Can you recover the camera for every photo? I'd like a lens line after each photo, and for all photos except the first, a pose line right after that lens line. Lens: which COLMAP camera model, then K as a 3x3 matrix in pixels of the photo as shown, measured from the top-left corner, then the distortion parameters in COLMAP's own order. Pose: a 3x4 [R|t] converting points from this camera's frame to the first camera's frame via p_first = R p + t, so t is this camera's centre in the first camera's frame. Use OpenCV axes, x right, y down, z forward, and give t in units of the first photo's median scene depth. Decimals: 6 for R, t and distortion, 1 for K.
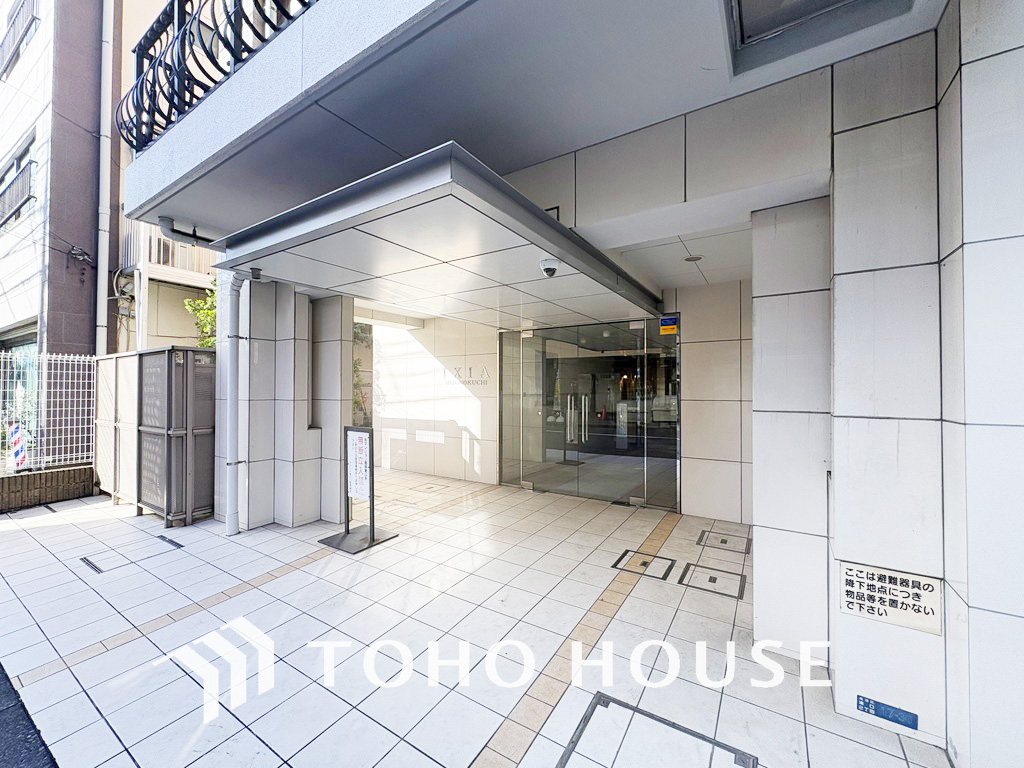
lens RADIAL K [[409.7, 0, 512.0], [0, 409.7, 384.0], [0, 0, 1]] dist [0.002201, 0.000014]
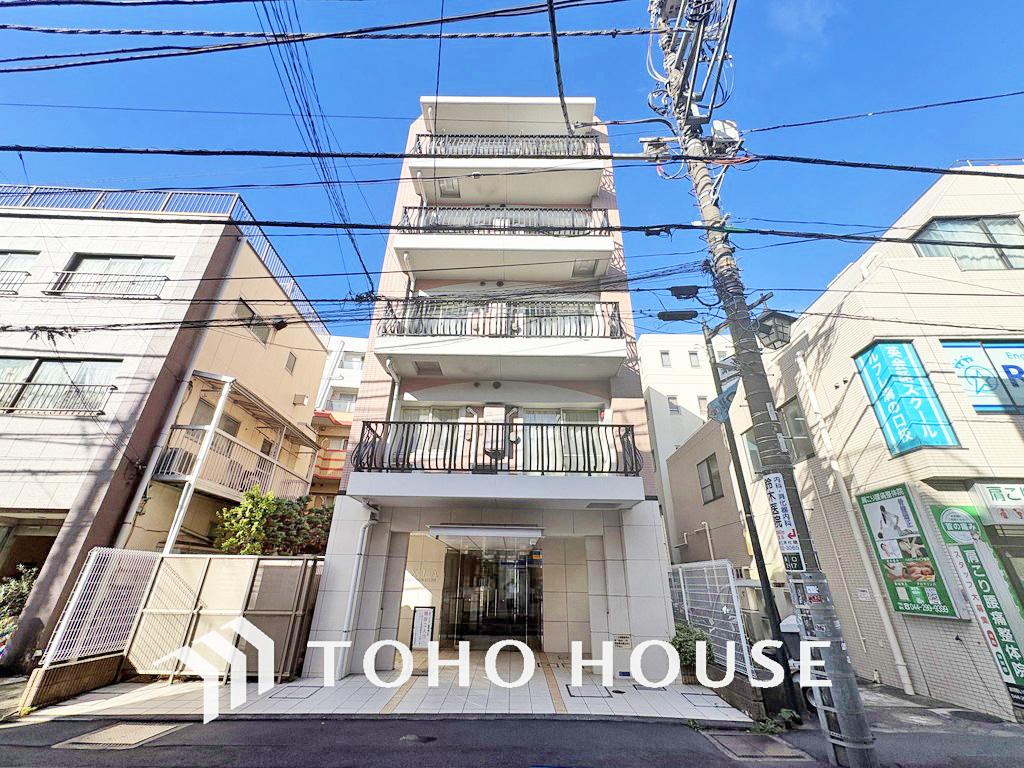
lens RADIAL K [[409.7, 0, 512.0], [0, 409.7, 384.0], [0, 0, 1]] dist [0.002201, 0.000014]
pose [[0.842628, 0.246097, 0.478972, -0.836512], [-0.021404, 0.904066, -0.426857, -0.021799], [-0.538071, 0.349429, 0.767059, -0.788248]]
